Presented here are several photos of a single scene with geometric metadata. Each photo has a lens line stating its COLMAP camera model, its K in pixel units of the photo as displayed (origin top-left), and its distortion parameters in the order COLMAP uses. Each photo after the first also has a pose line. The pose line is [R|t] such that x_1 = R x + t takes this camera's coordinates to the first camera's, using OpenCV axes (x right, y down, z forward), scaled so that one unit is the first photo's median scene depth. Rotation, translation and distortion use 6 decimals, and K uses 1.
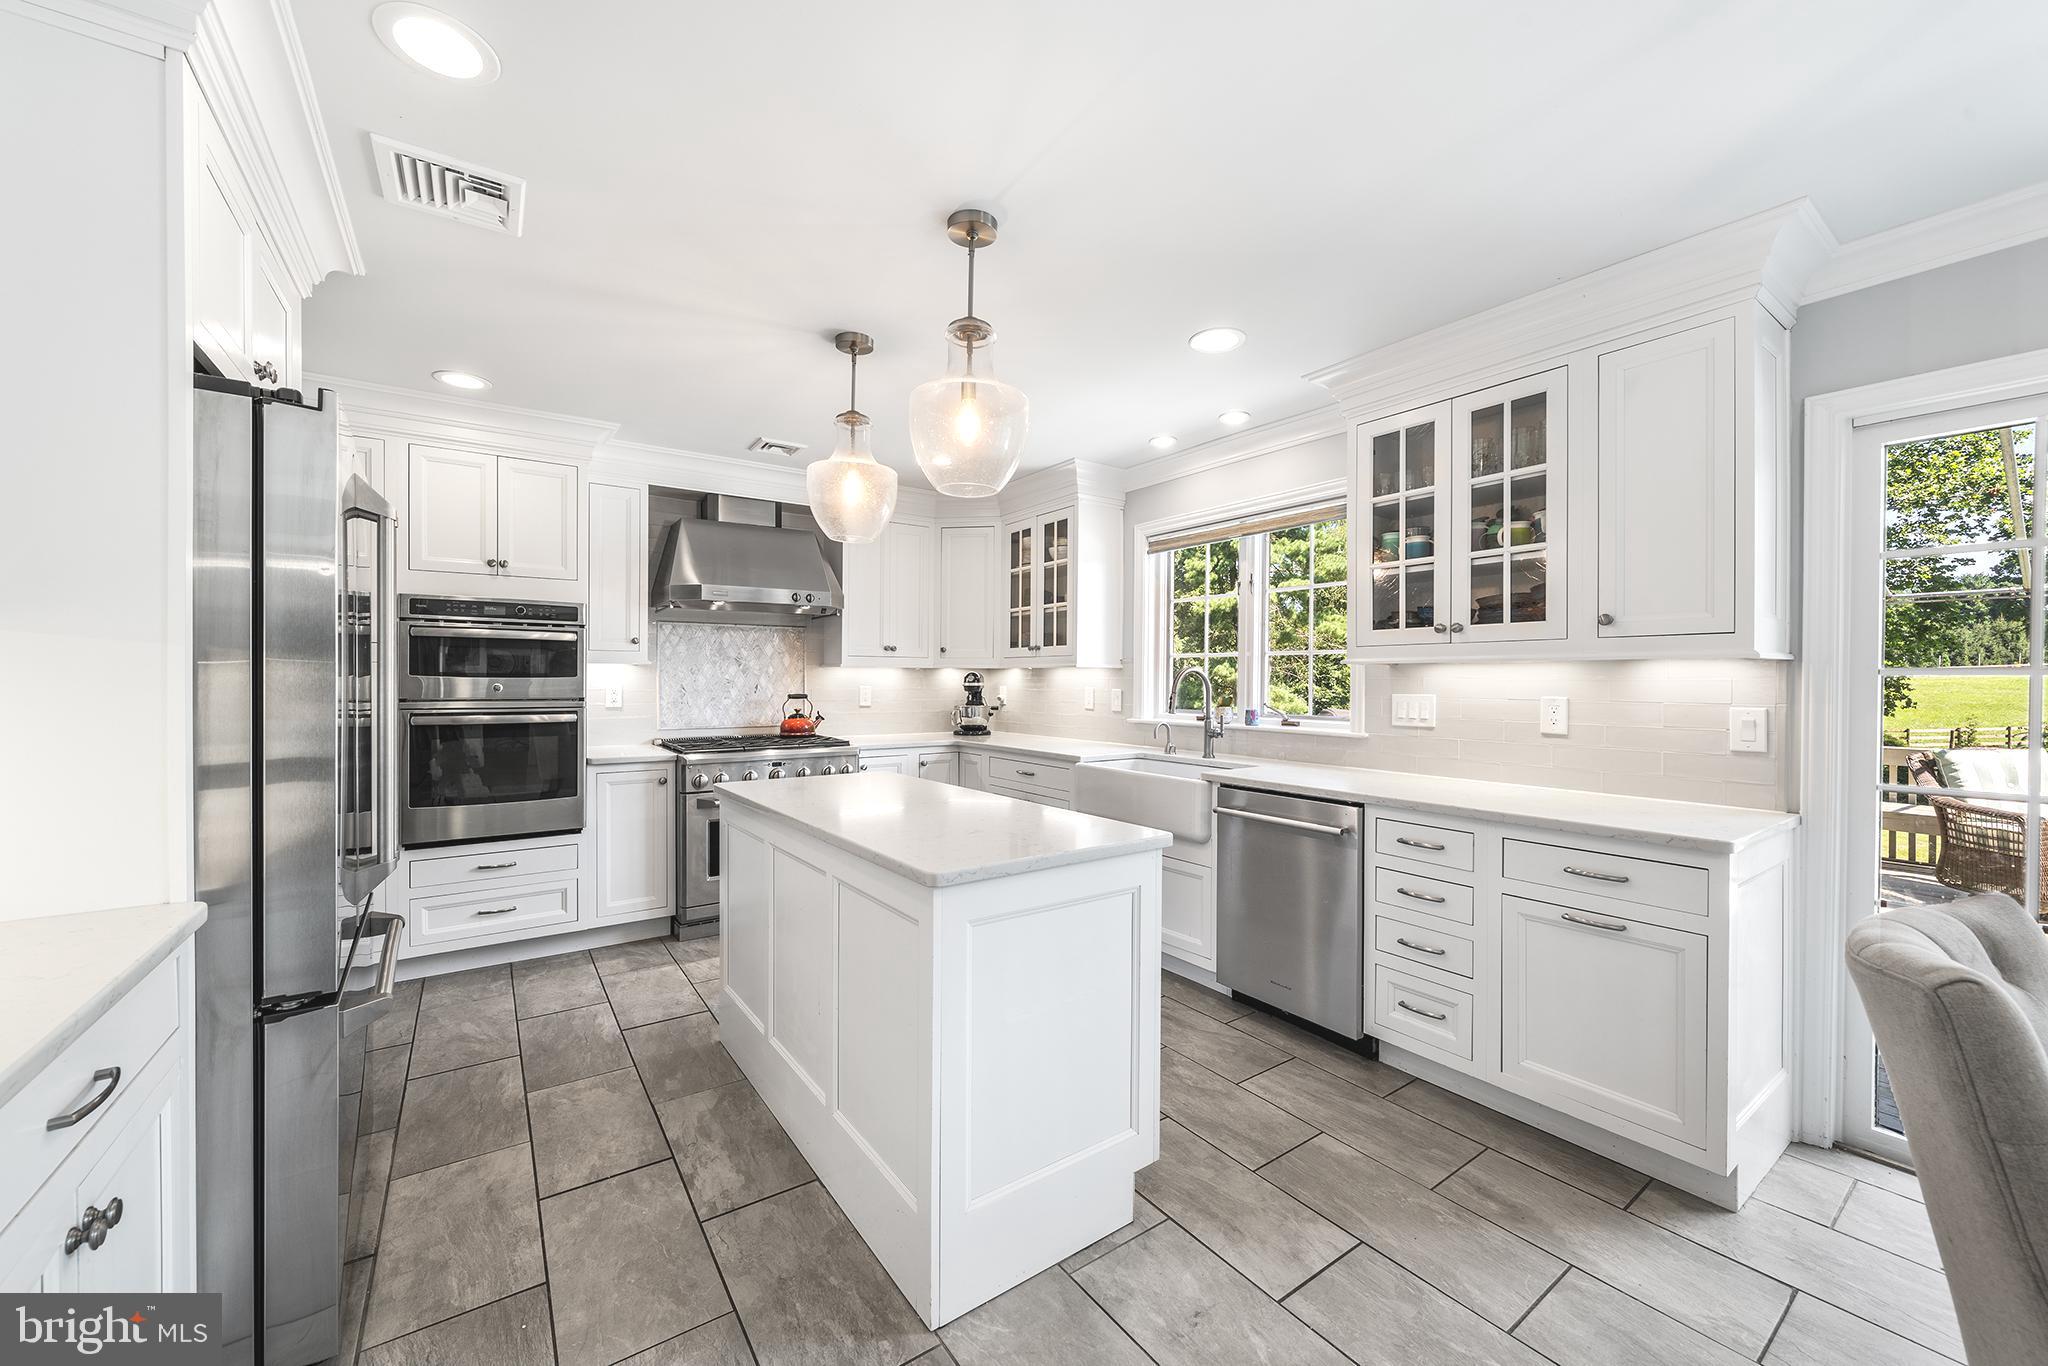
lens RADIAL K [[761.5, 0, 1023.2], [0, 761.5, 685.4], [0, 0, 1]] dist [-0.000950, -0.000311]
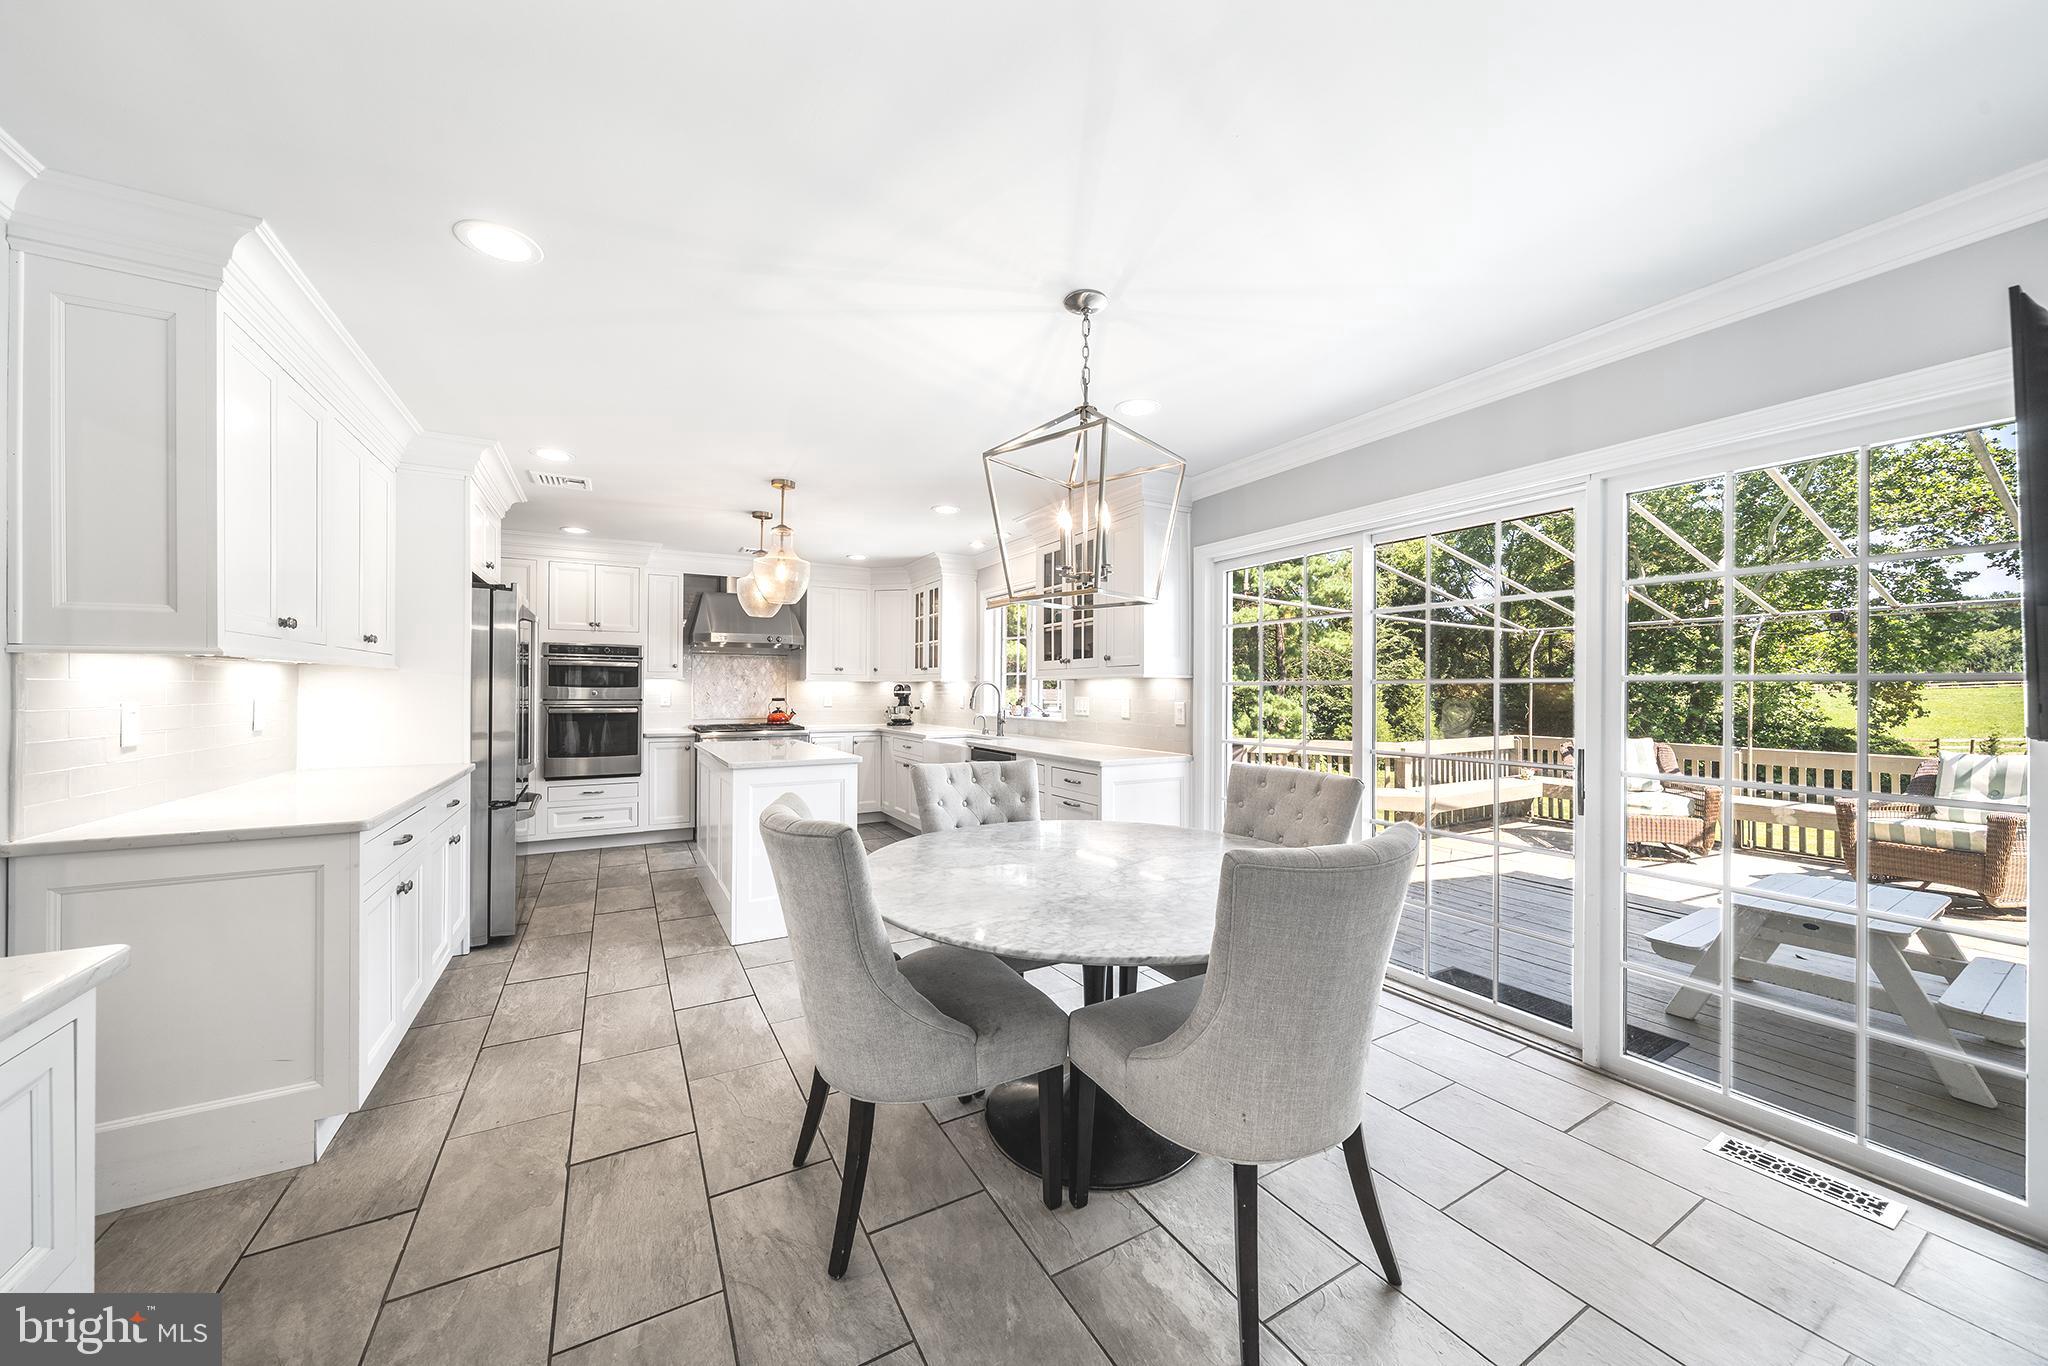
lens RADIAL K [[690.4, 0, 1014.7], [0, 690.4, 688.2], [0, 0, 1]] dist [0.000344, -0.000064]
pose [[0.995324, 0.001435, -0.096583, 0.409284], [-0.002356, 0.999953, -0.009415, 0.004119], [0.096565, 0.009599, 0.995280, -0.475605]]
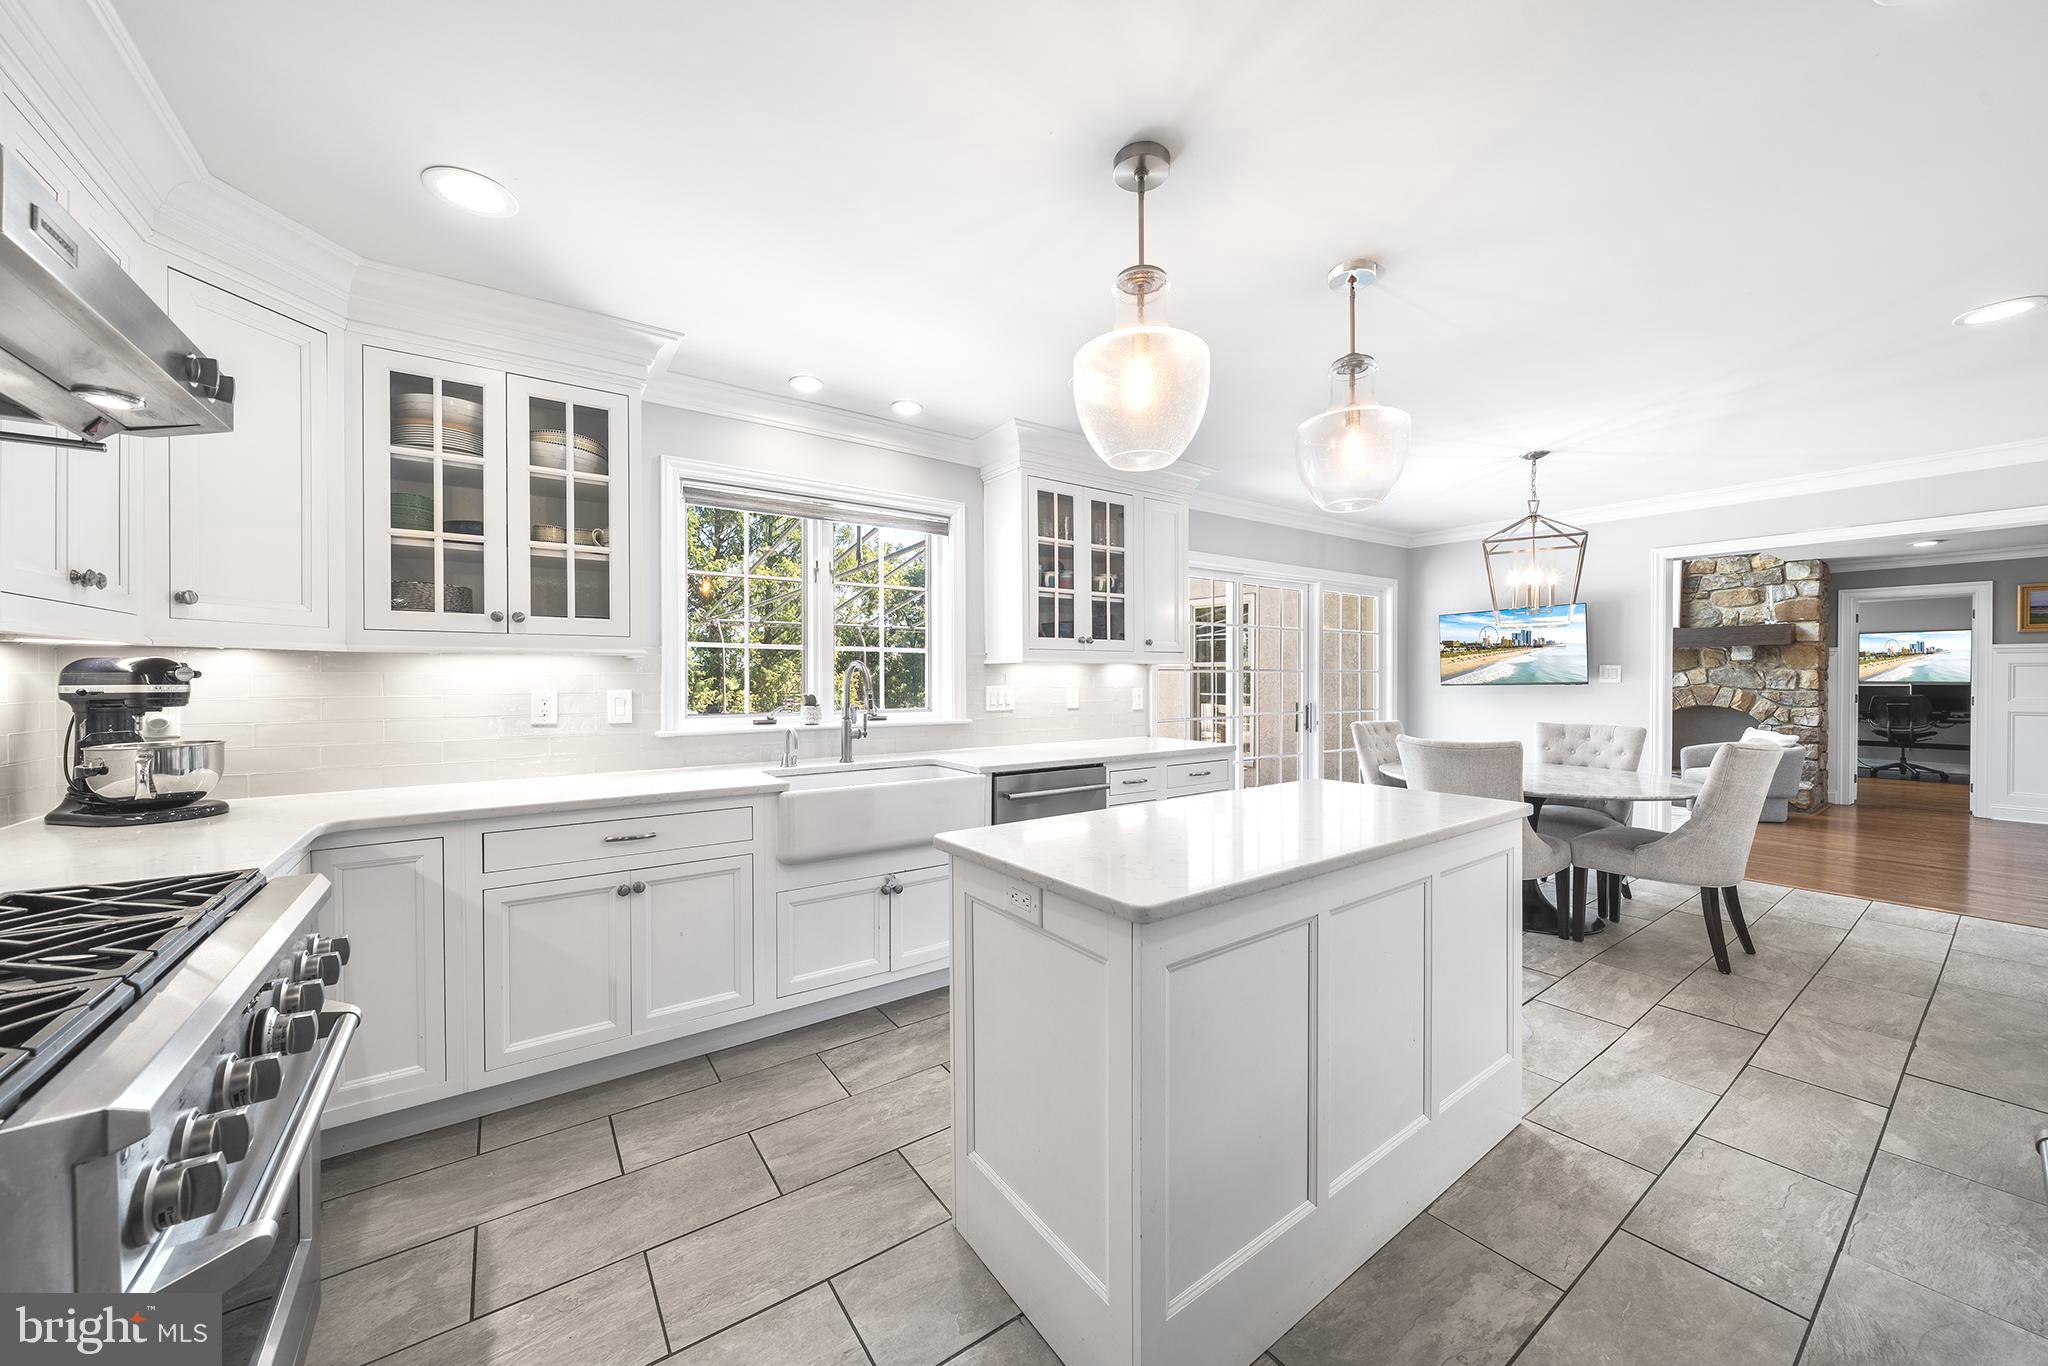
lens RADIAL K [[735.3, 0, 975.3], [0, 735.3, 682.6], [0, 0, 1]] dist [-0.026329, 0.003511]
pose [[0.039926, -0.013861, 0.999106, -0.599264], [0.006380, 0.999887, 0.013617, -0.008584], [-0.999182, 0.005830, 0.040010, 0.778122]]
